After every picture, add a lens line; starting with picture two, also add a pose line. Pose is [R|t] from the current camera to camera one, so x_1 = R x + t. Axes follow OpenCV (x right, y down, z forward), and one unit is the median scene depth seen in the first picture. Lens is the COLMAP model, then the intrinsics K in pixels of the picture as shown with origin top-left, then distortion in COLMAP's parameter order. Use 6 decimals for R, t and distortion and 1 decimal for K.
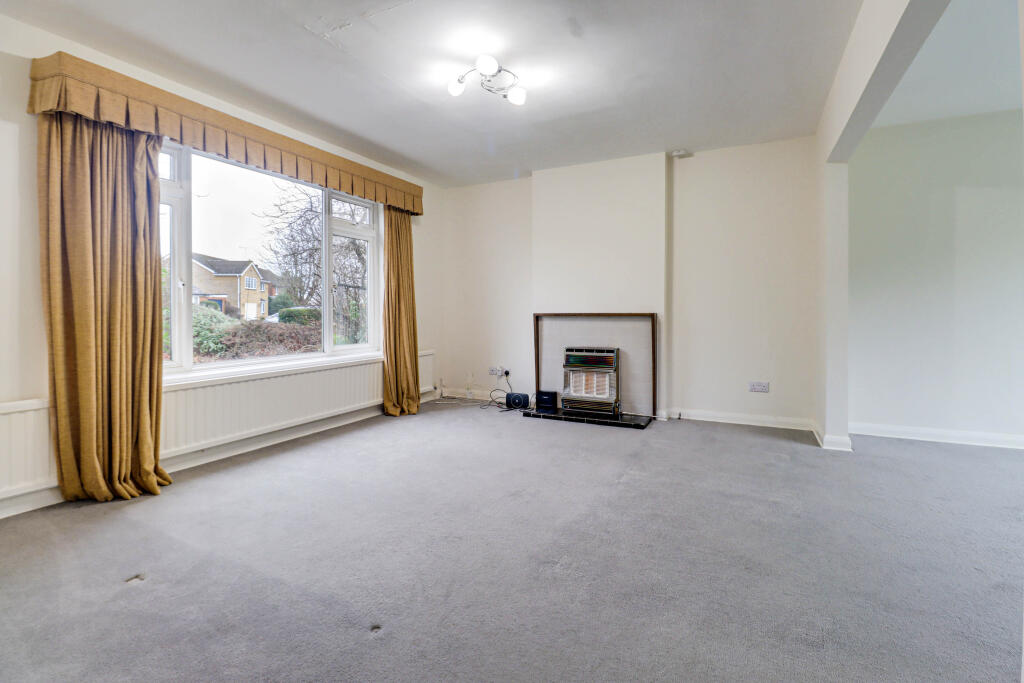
lens RADIAL K [[489.6, 0, 492.8], [0, 489.6, 306.2], [0, 0, 1]] dist [-0.001172, -0.000121]
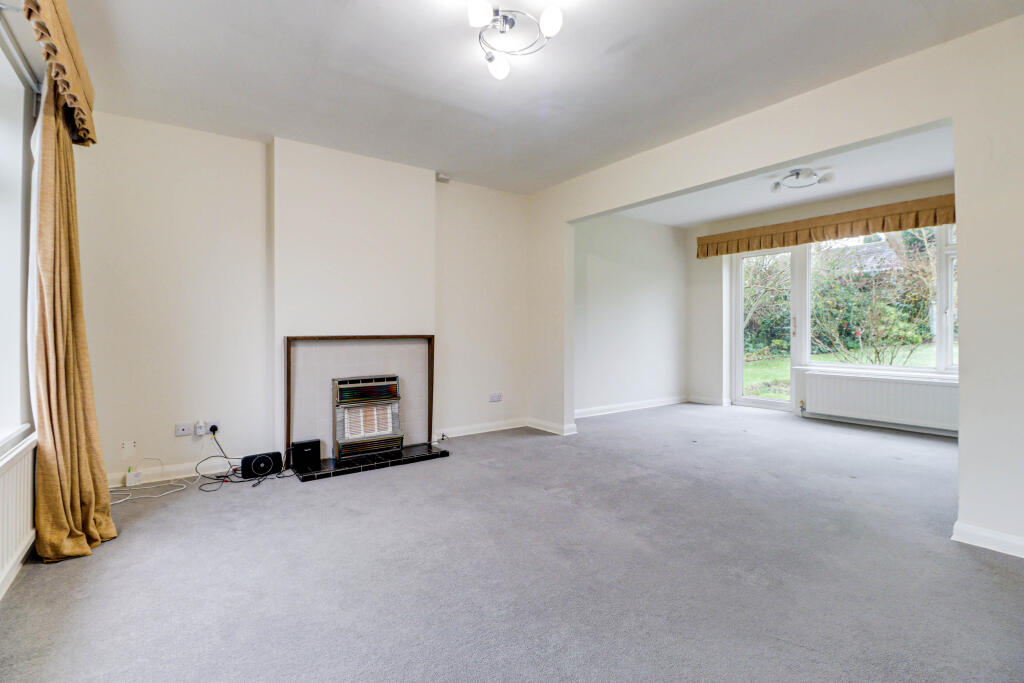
lens RADIAL K [[480.6, 0, 514.9], [0, 480.6, 325.2], [0, 0, 1]] dist [-0.008866, -0.000639]
pose [[0.443411, 0.011843, 0.896240, -0.424494], [-0.005223, 0.999930, -0.010629, 0.004444], [-0.896303, 0.000032, 0.443441, 0.415897]]
